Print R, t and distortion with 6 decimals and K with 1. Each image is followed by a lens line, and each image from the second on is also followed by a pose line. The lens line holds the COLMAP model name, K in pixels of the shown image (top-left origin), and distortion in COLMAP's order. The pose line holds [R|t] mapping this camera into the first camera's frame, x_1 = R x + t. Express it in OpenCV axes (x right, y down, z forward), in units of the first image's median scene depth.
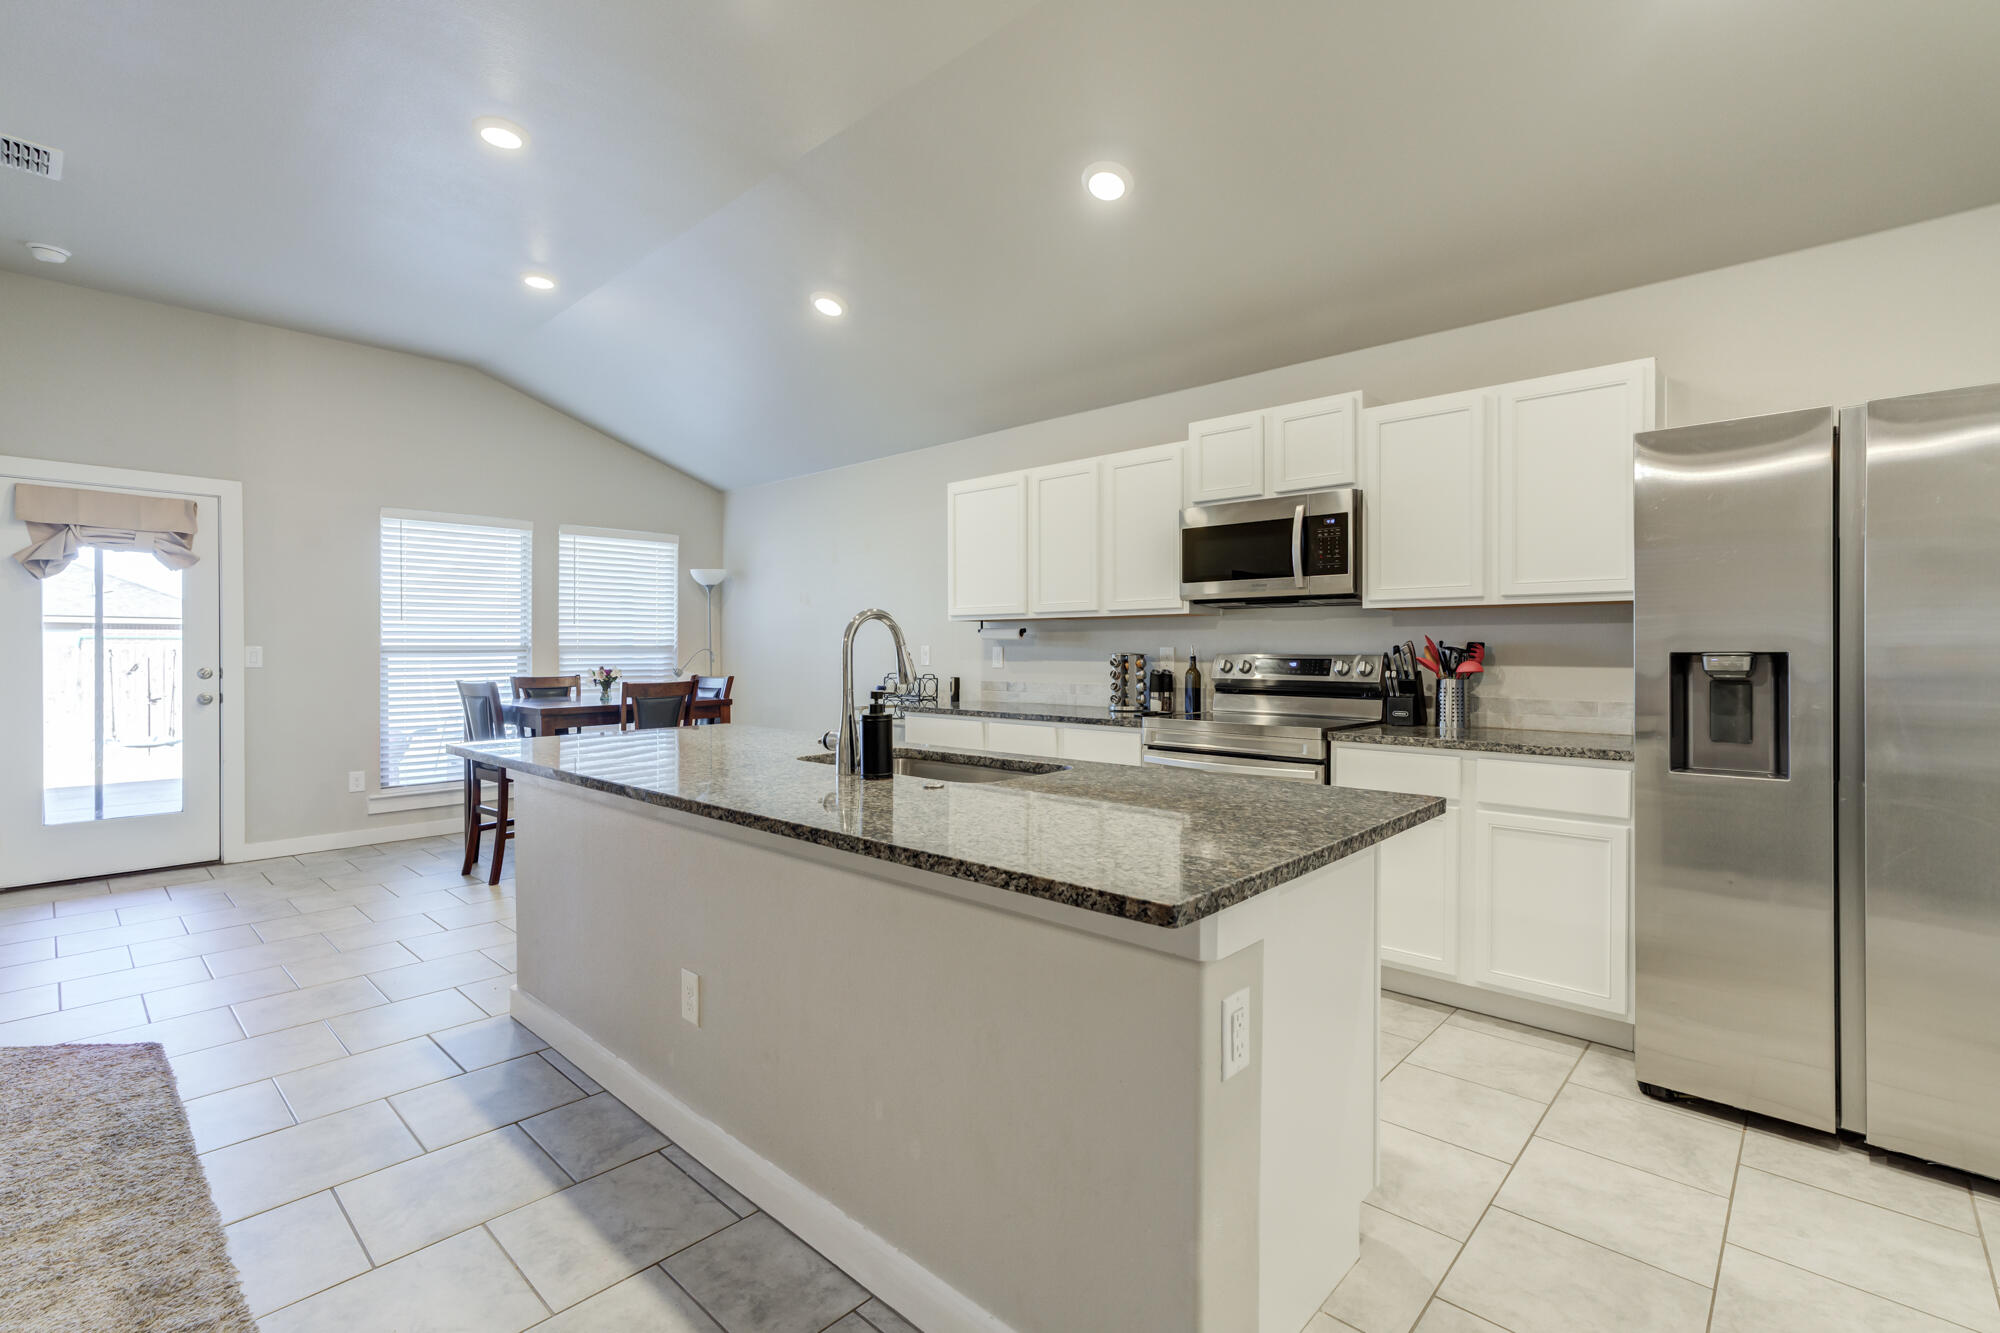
lens RADIAL K [[904.7, 0, 995.9], [0, 904.7, 653.7], [0, 0, 1]] dist [-0.014591, 0.012218]
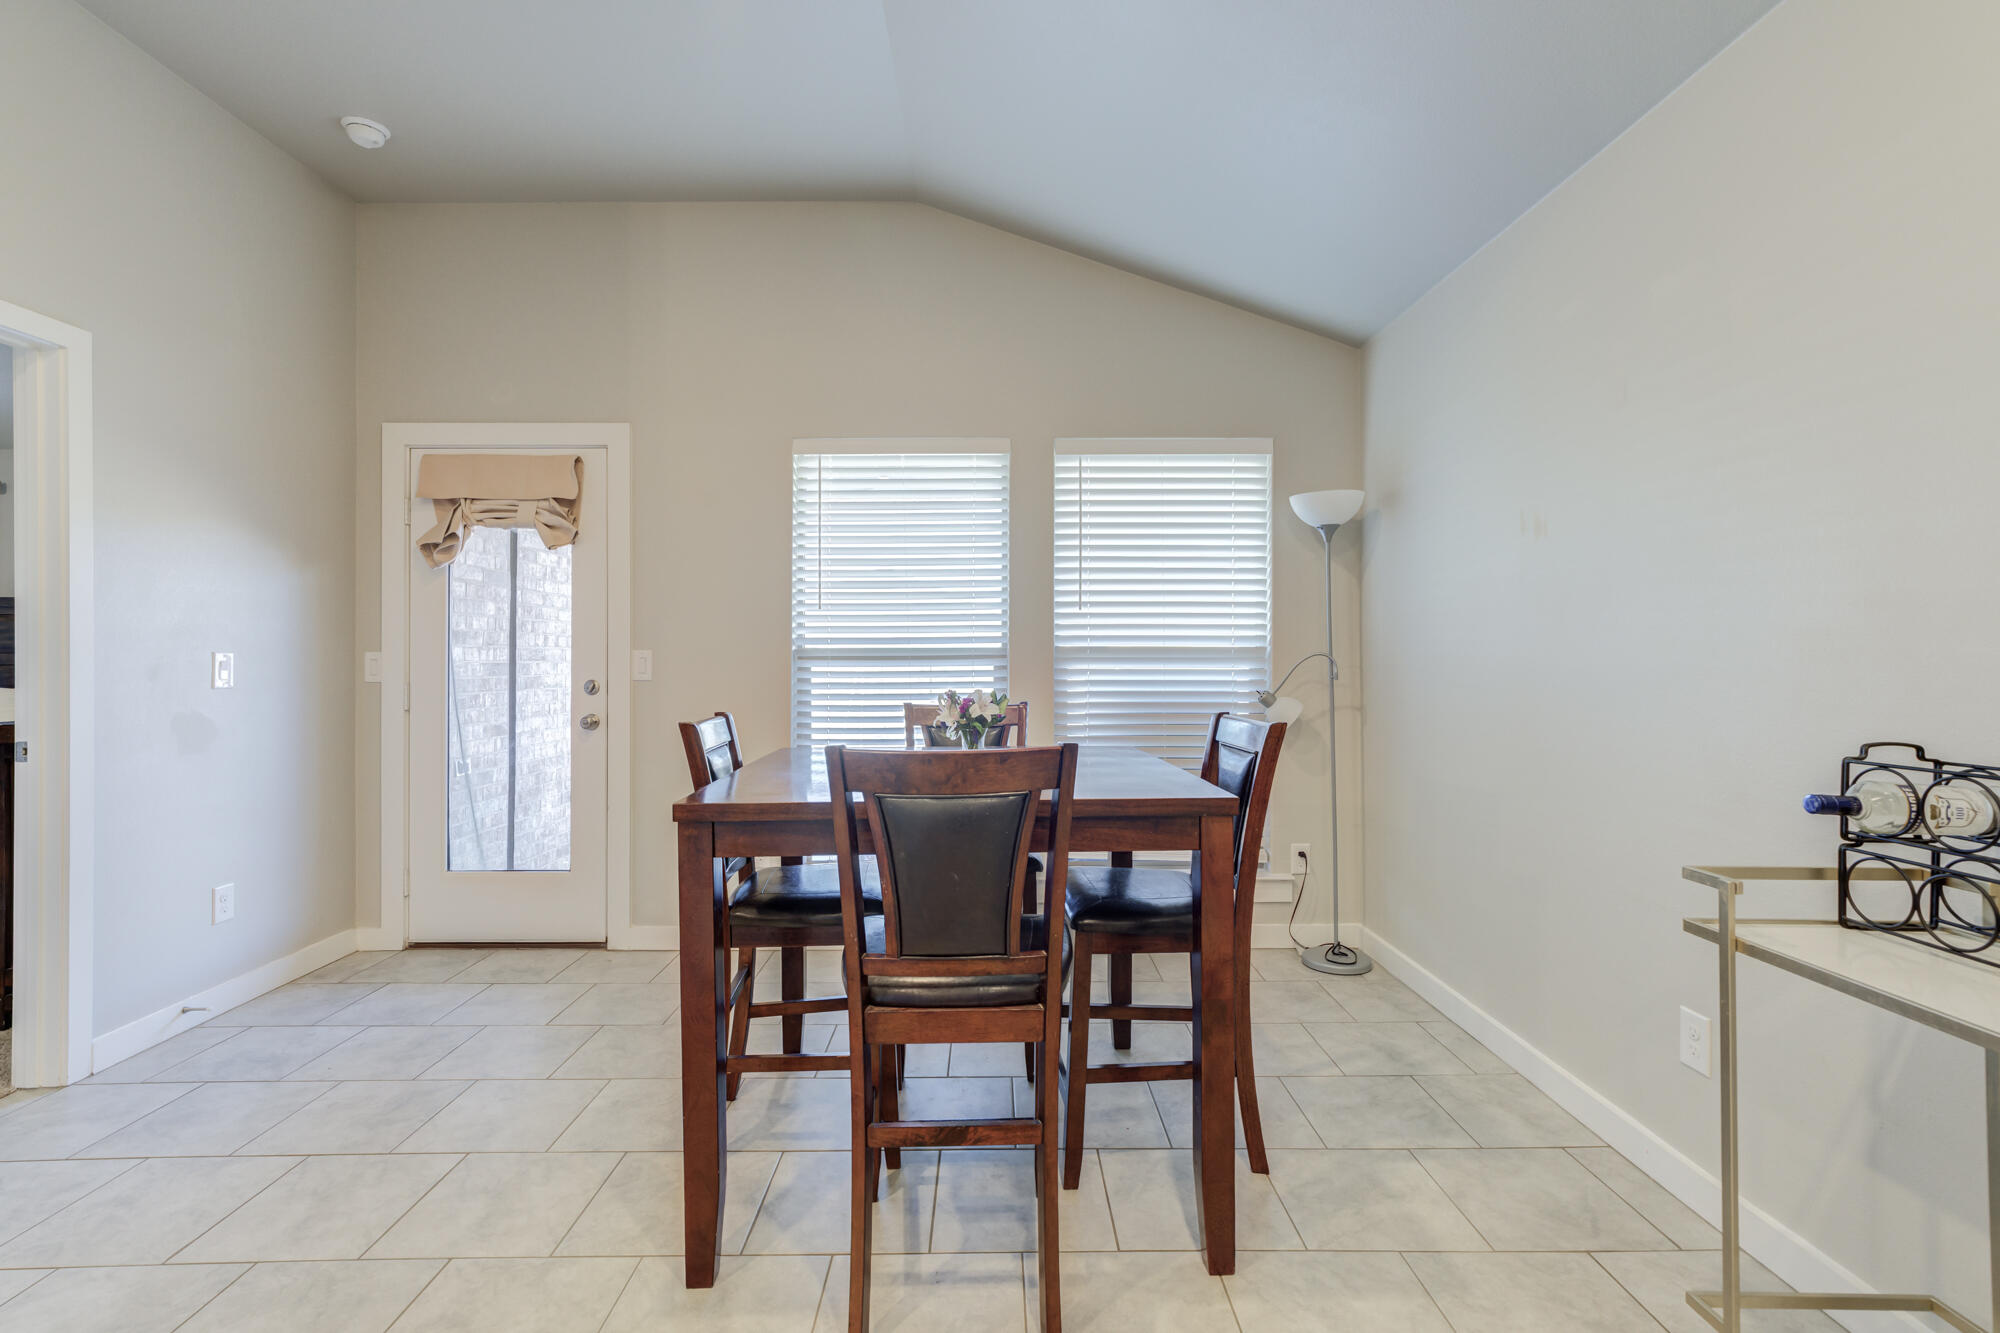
lens RADIAL K [[904.7, 0, 992.9], [0, 904.7, 648.8], [0, 0, 1]] dist [-0.014591, 0.012218]
pose [[0.688840, -0.007673, -0.724873, -0.127782], [-0.002170, 0.999918, -0.012647, -0.000999], [0.724910, 0.010284, 0.688766, 0.814180]]
